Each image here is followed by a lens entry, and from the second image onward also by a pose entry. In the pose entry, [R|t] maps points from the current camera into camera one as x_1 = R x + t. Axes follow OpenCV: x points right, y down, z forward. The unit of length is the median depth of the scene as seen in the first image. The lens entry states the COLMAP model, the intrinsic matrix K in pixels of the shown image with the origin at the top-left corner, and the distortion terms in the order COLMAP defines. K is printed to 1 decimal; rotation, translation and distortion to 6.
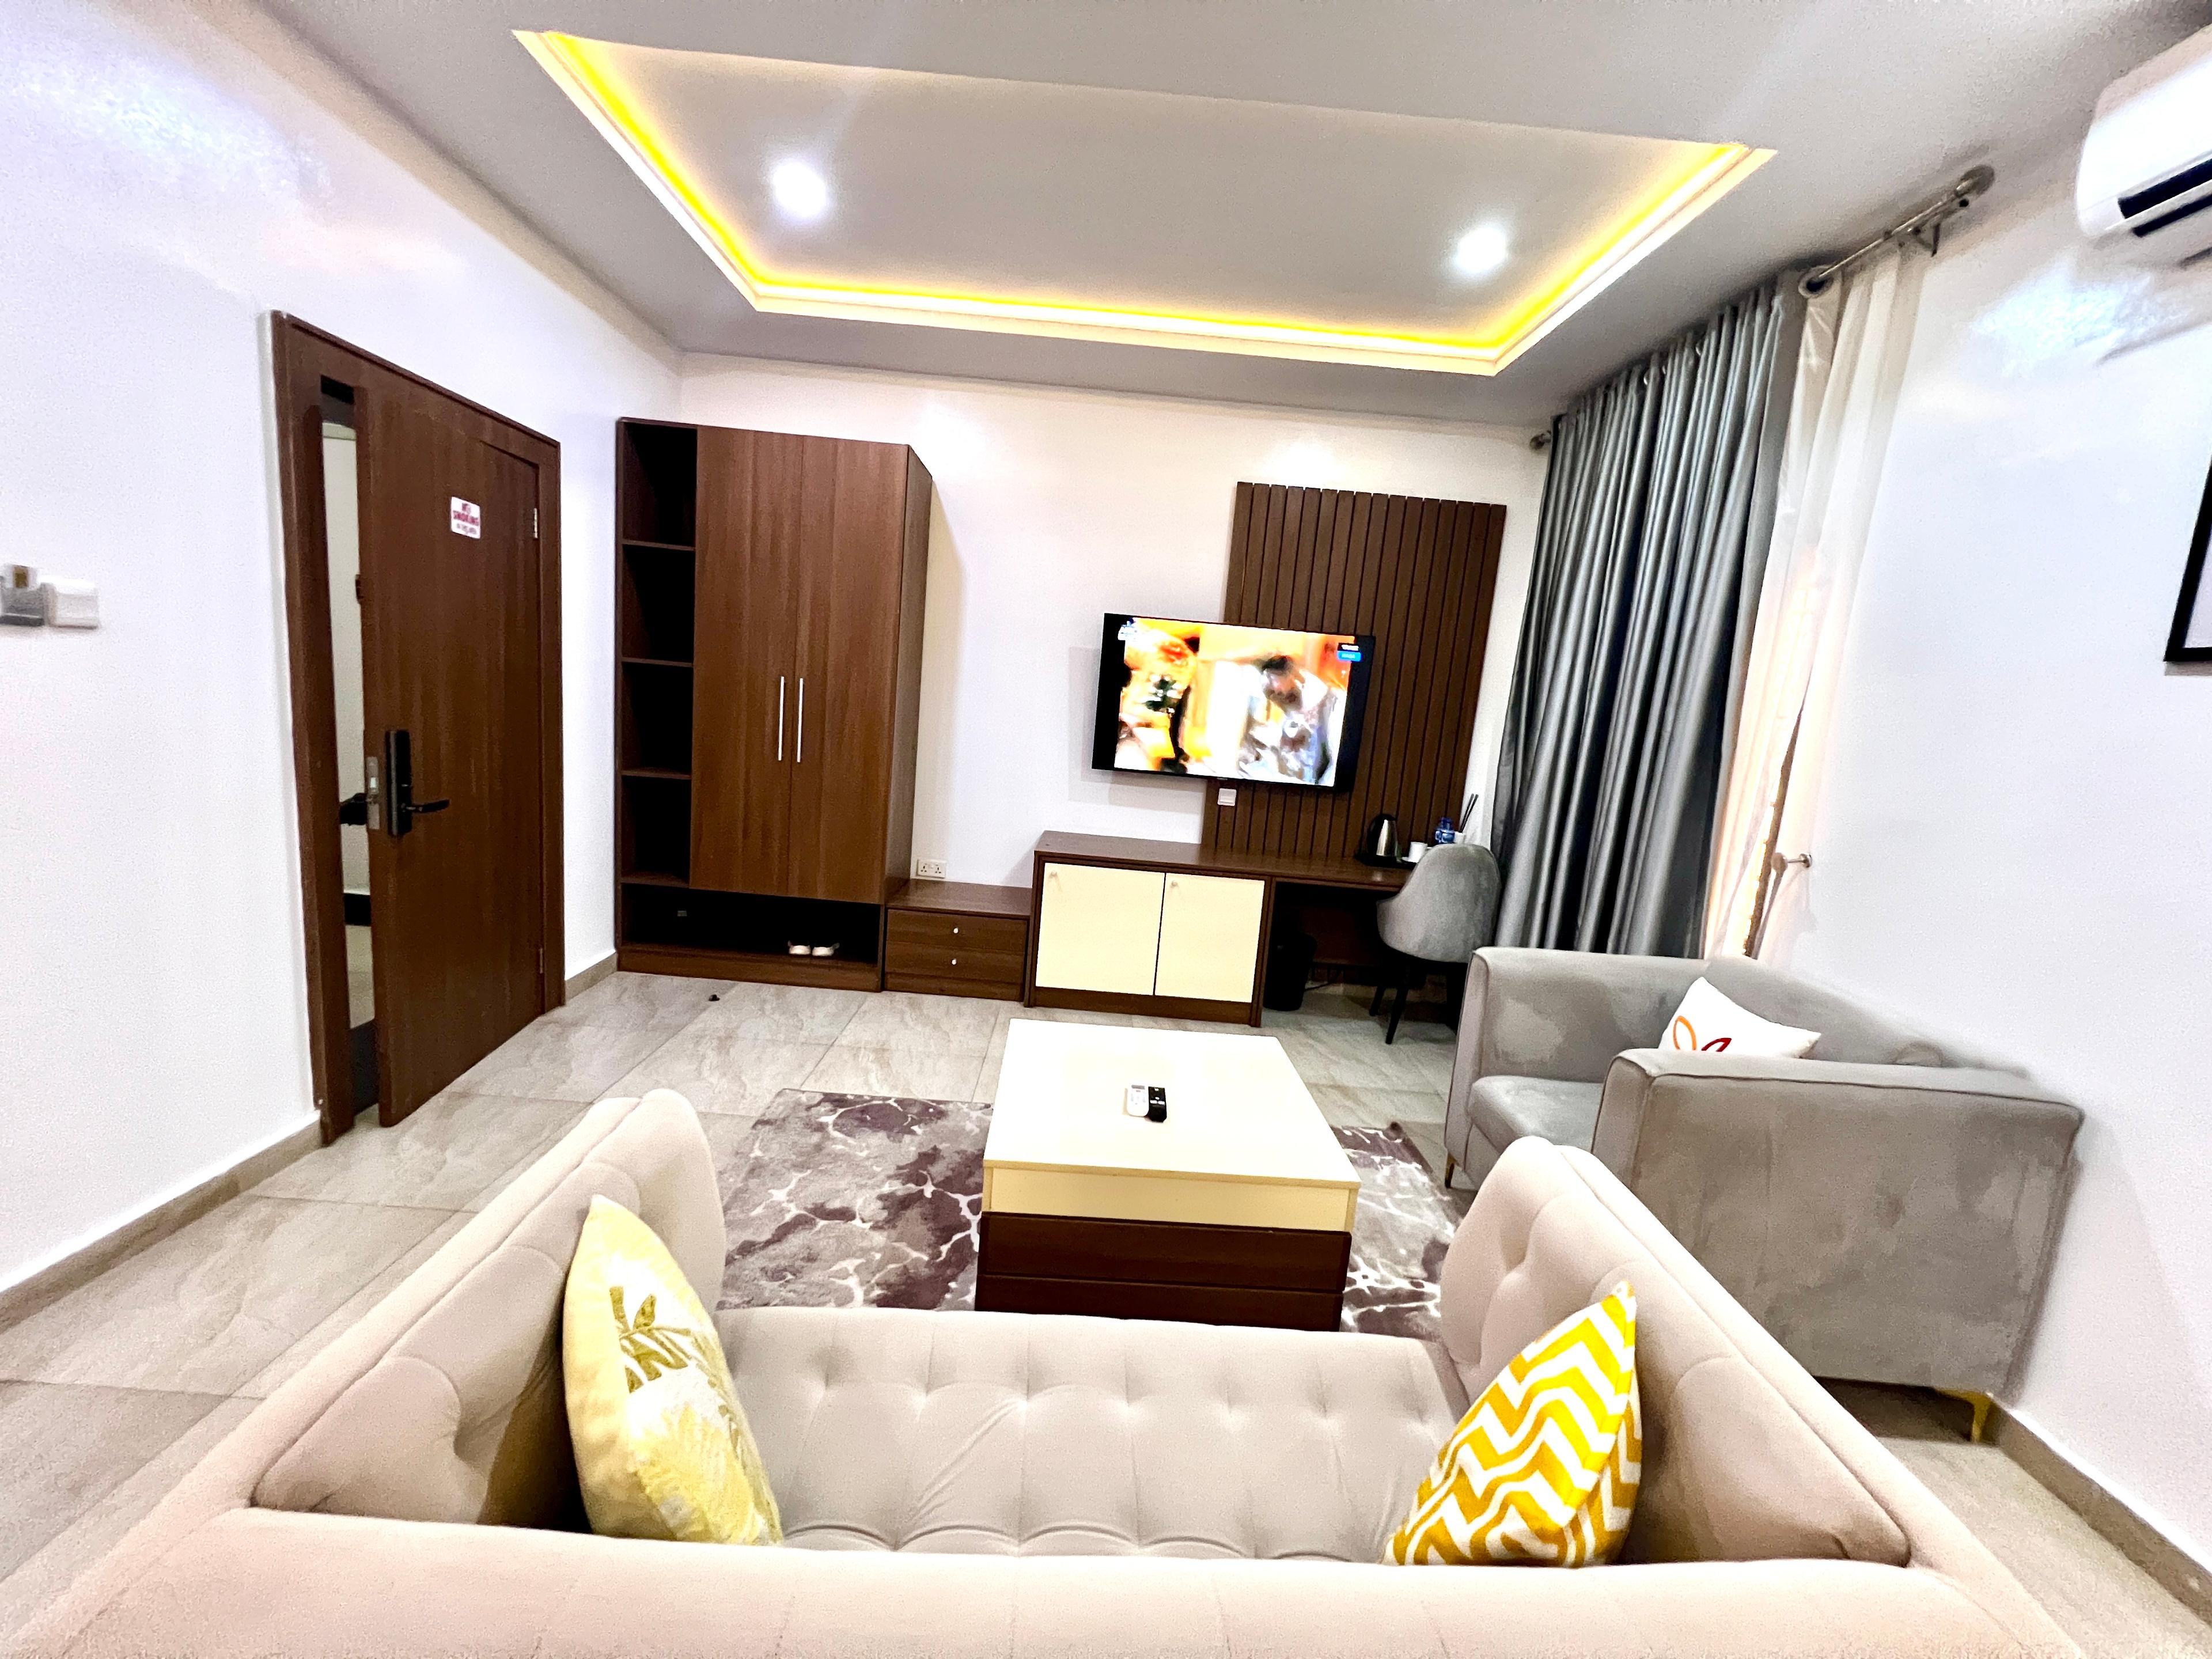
lens RADIAL K [[883.6, 0, 1100.3], [0, 883.6, 834.8], [0, 0, 1]] dist [-0.002999, 0.000102]
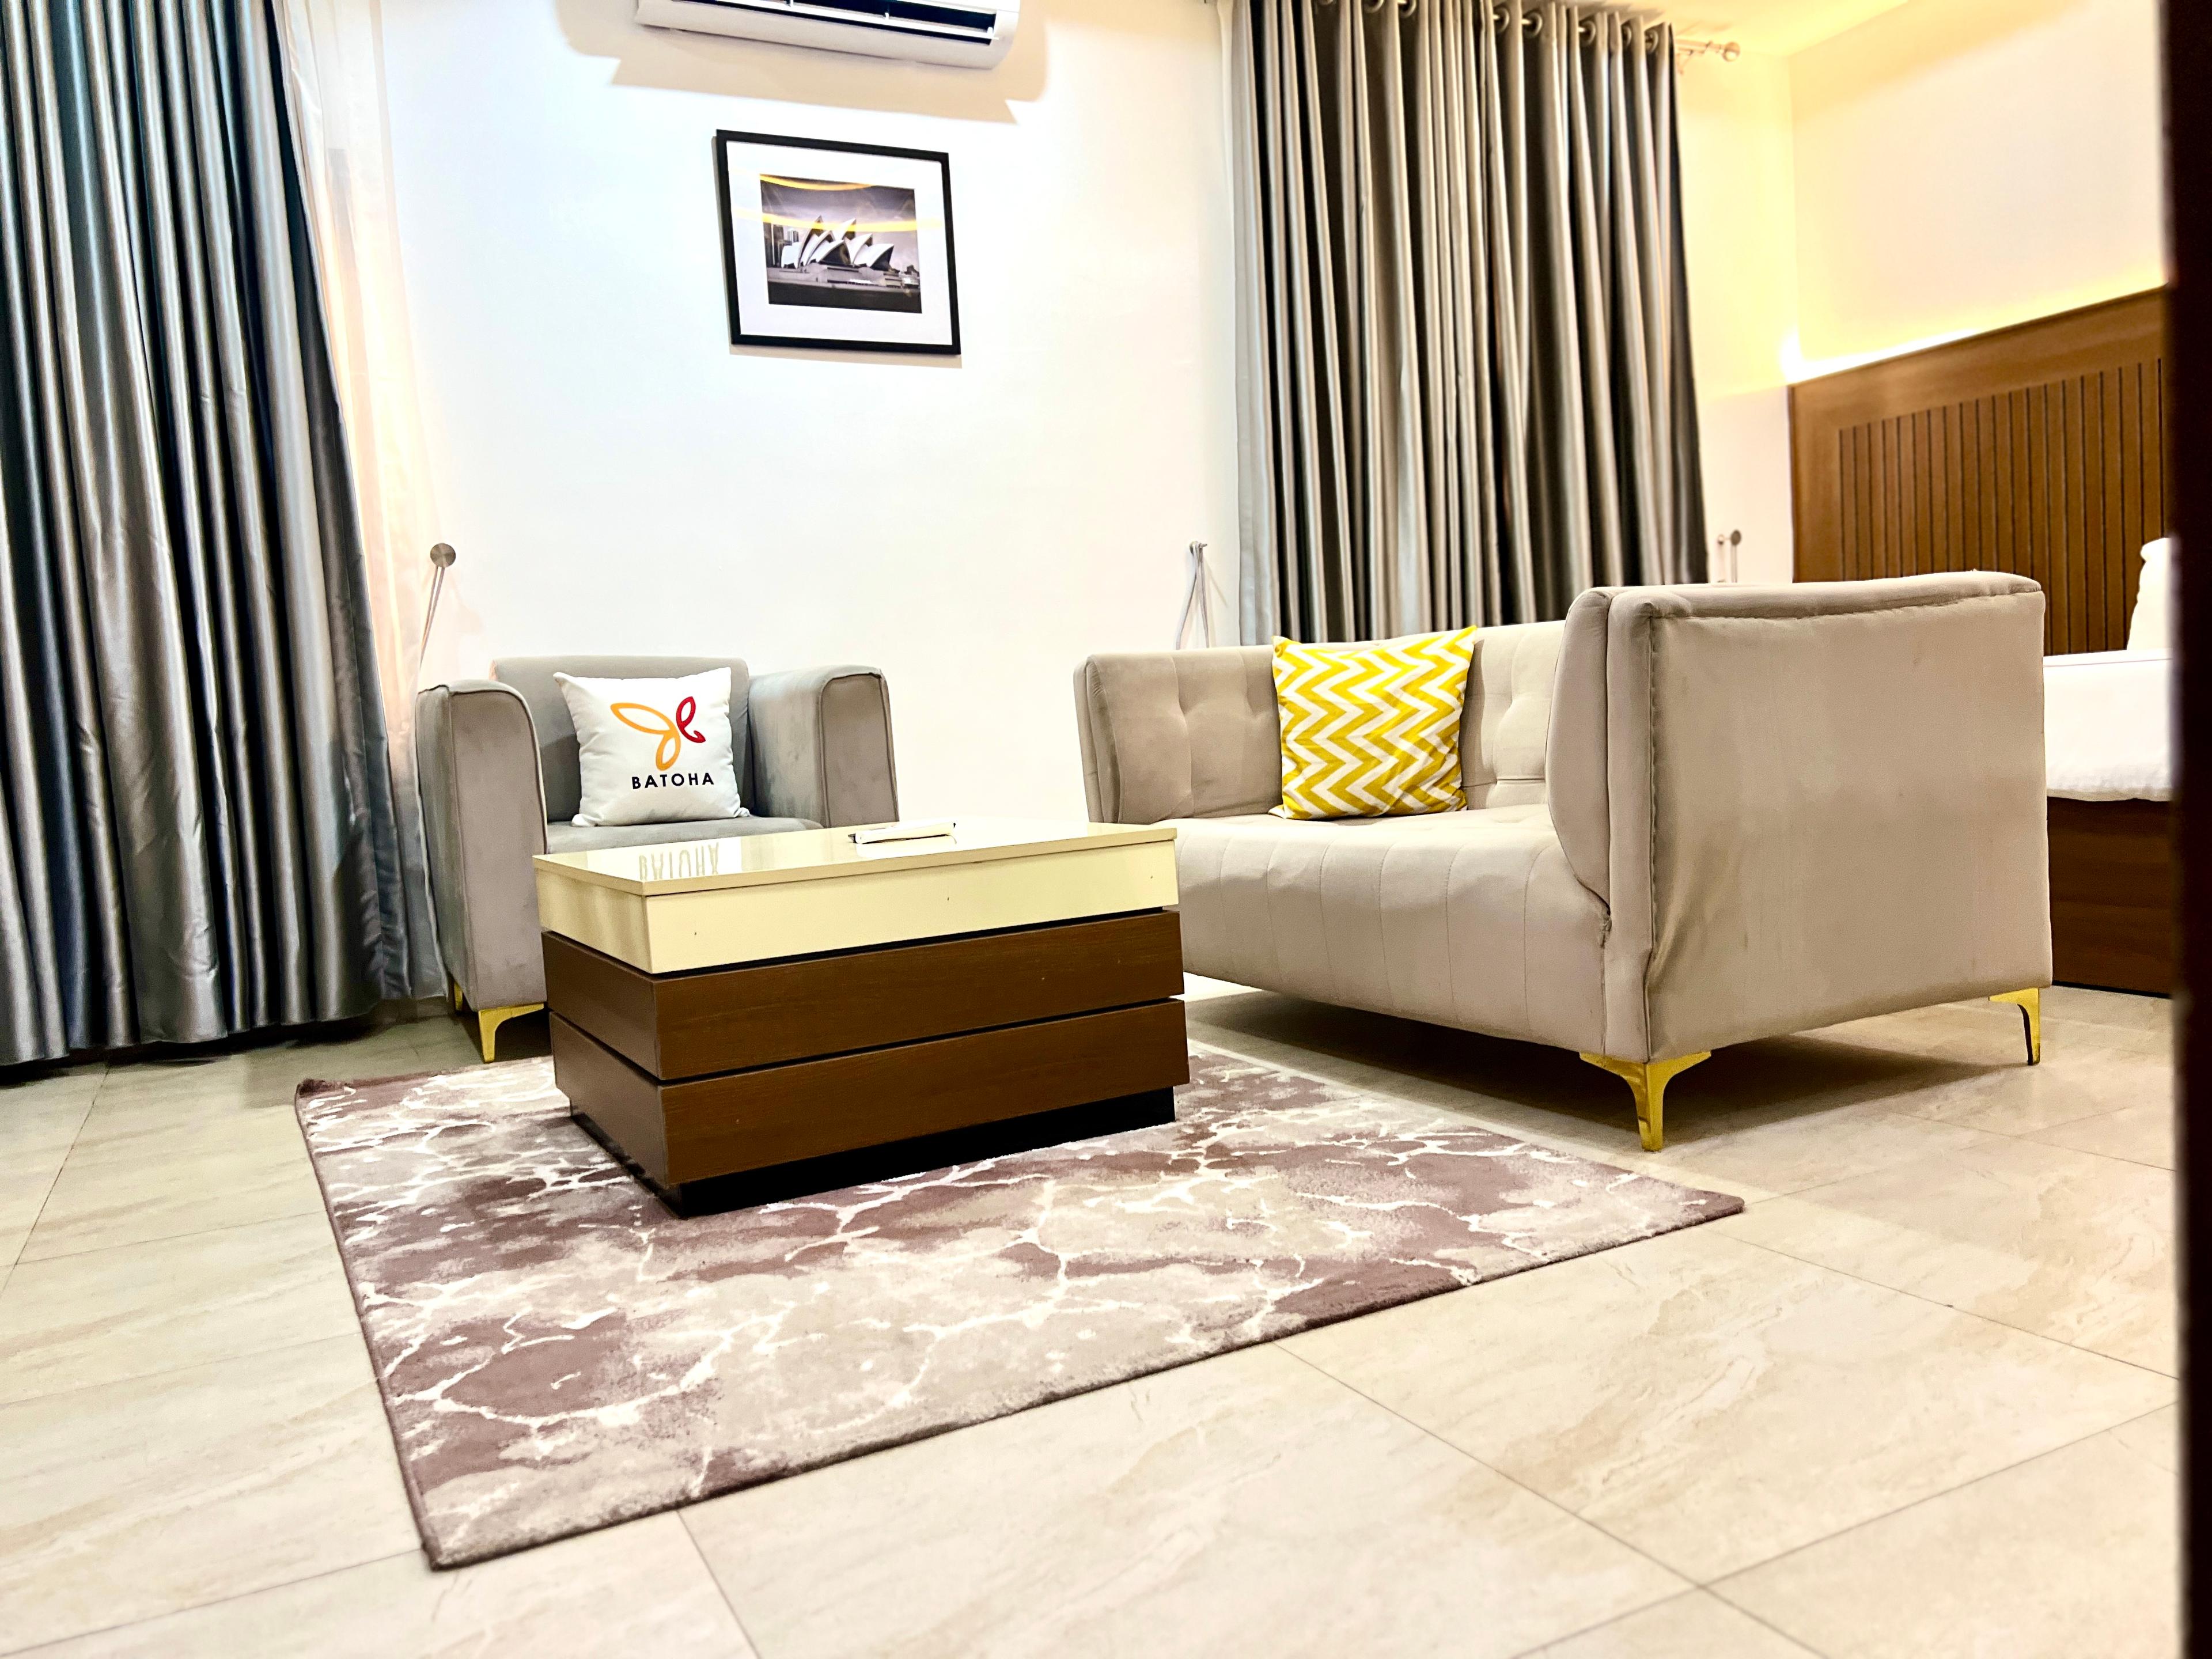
lens RADIAL K [[1665.3, 0, 1101.5], [0, 1665.3, 827.8], [0, 0, 1]] dist [0.032258, -0.017012]
pose [[-0.449528, -0.117000, 0.885571, -0.644006], [0.165143, 0.963410, 0.211113, 0.033493], [-0.877868, 0.241147, -0.413759, 0.790033]]
